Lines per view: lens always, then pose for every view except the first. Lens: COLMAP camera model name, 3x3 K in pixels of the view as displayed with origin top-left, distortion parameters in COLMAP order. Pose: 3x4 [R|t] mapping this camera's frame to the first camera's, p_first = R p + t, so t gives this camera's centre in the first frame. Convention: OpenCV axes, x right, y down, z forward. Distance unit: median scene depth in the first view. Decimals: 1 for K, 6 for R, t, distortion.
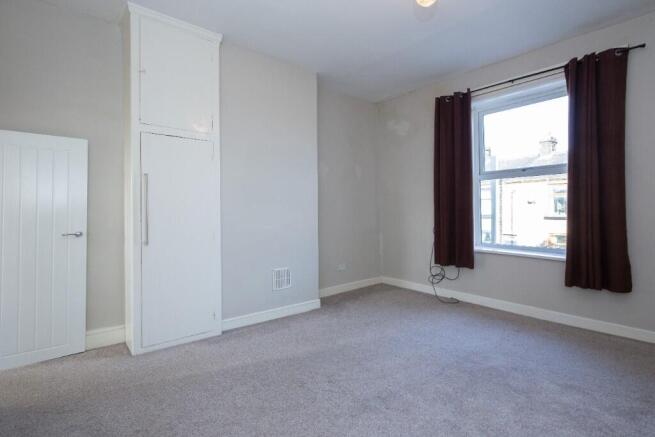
lens RADIAL K [[323.0, 0, 327.2], [0, 323.0, 216.0], [0, 0, 1]] dist [0.012549, 0.000119]
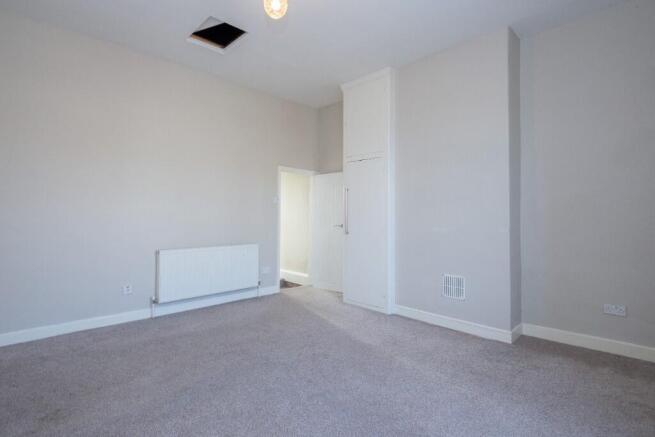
lens RADIAL K [[323.0, 0, 327.9], [0, 323.0, 215.8], [0, 0, 1]] dist [0.012549, 0.000119]
pose [[0.085087, 0.010676, -0.996316, 0.779830], [-0.010789, 0.999894, 0.009793, -0.011176], [0.996315, 0.009917, 0.085193, 0.606438]]
